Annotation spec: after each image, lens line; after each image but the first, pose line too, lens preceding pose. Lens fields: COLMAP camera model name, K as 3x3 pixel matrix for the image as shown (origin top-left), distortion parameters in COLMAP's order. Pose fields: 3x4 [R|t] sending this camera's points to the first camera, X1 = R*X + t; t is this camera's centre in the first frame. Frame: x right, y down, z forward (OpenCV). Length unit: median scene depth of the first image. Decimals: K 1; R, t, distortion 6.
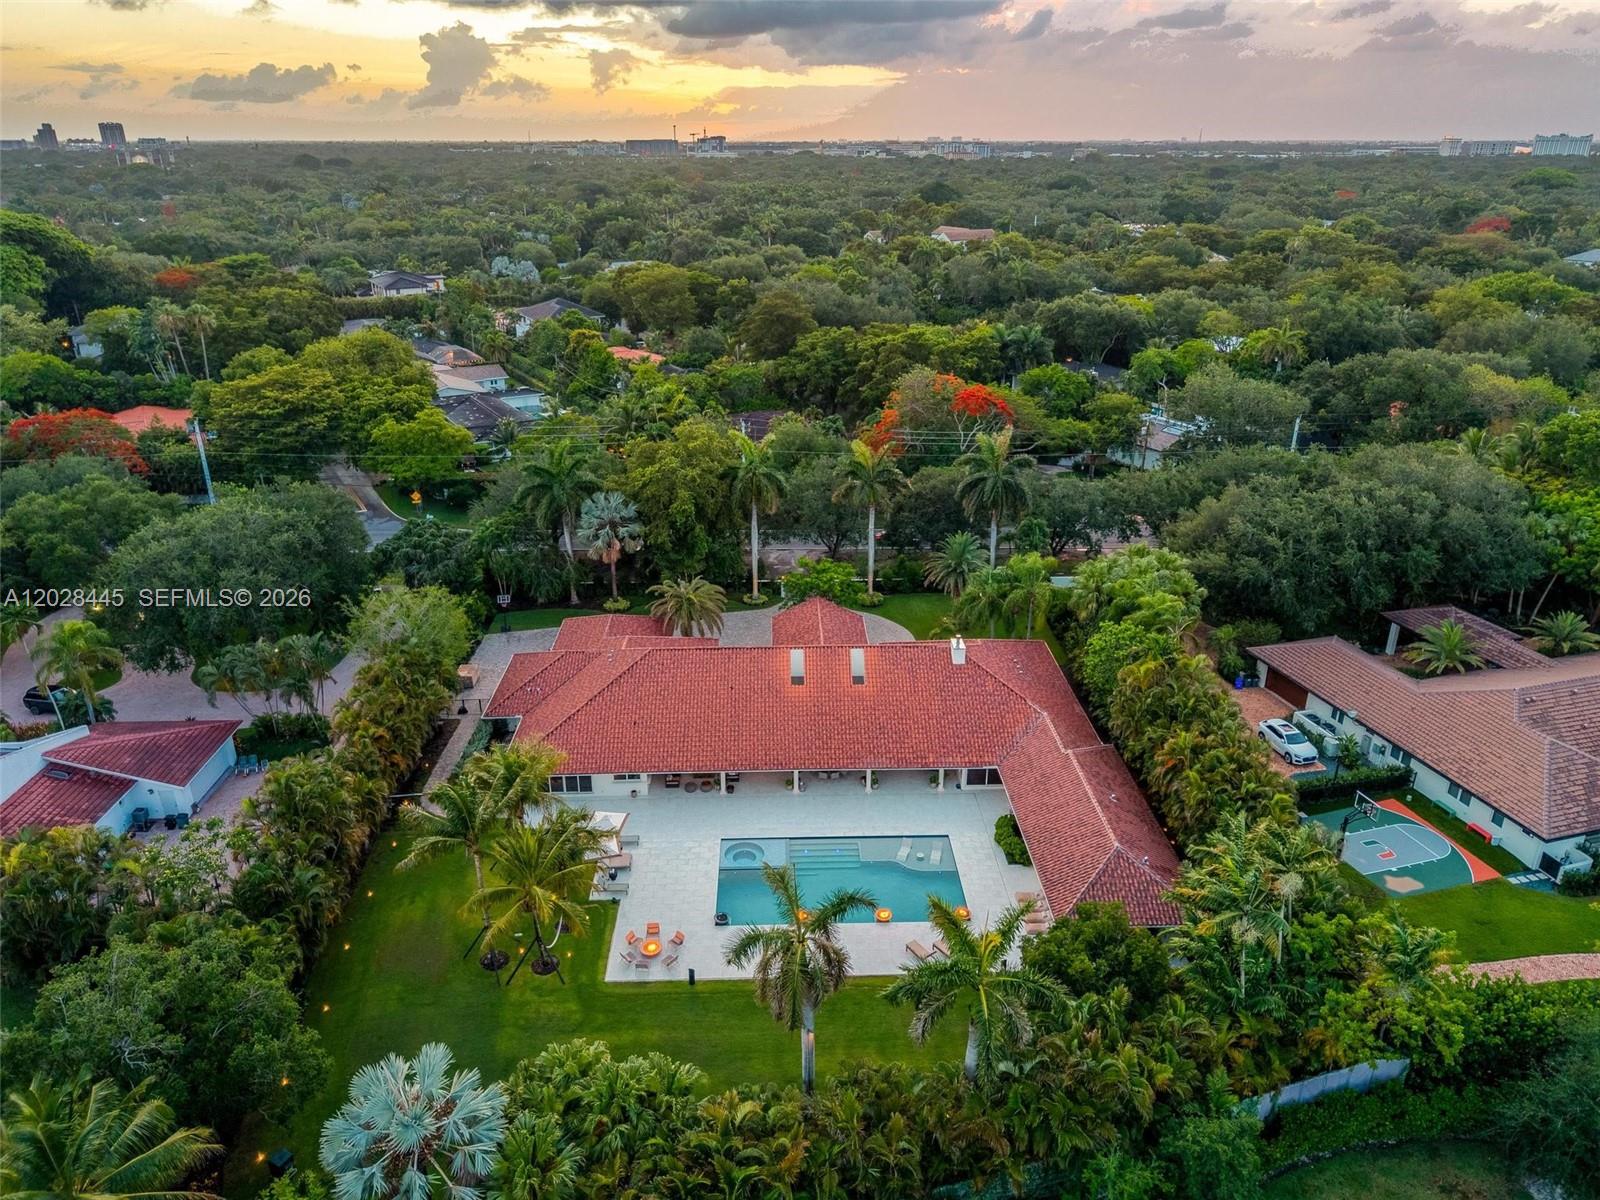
lens RADIAL K [[1073.3, 0, 800.0], [0, 1073.3, 600.0], [0, 0, 1]] dist [0.011671, 0.000299]
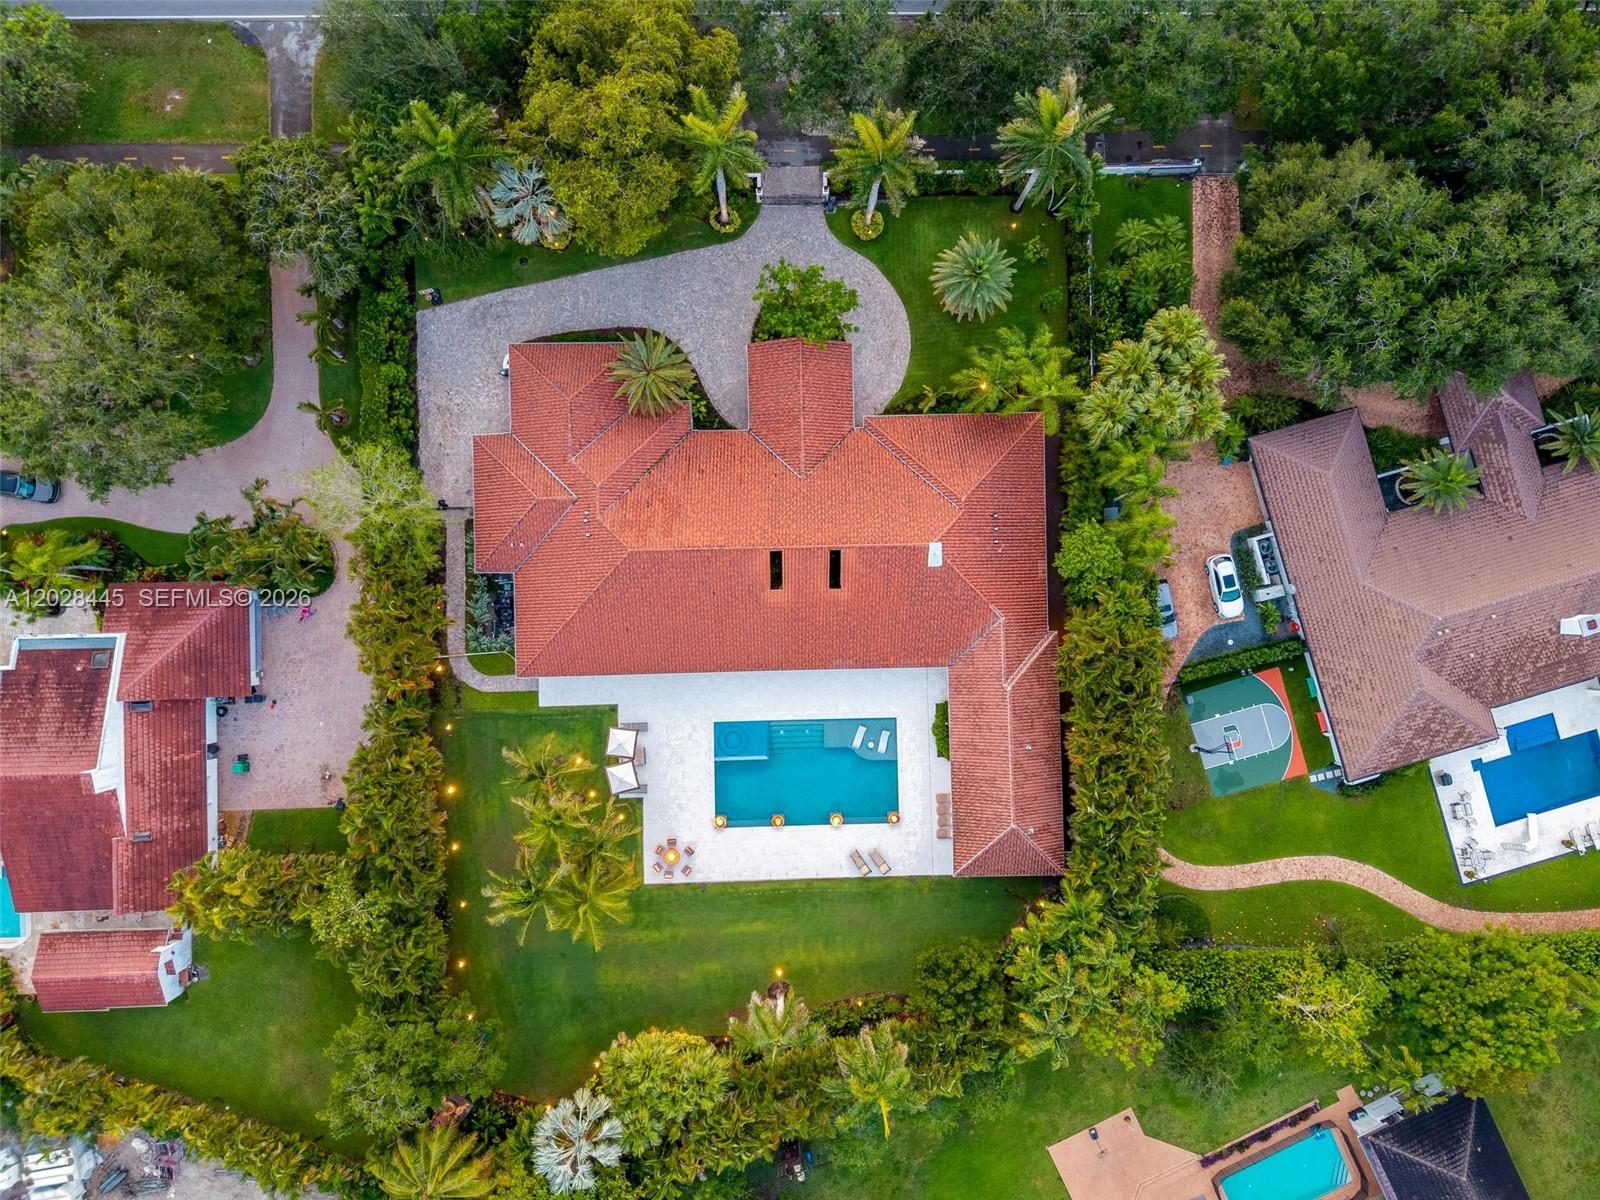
lens RADIAL K [[1116.0, 0, 800.0], [0, 1116.0, 600.0], [0, 0, 1]] dist [0.041364, -0.131621]
pose [[0.999497, 0.010917, 0.029772, -0.012856], [-0.031678, 0.386316, 0.921822, -1.014736], [-0.001438, -0.922302, 0.386468, 0.621729]]
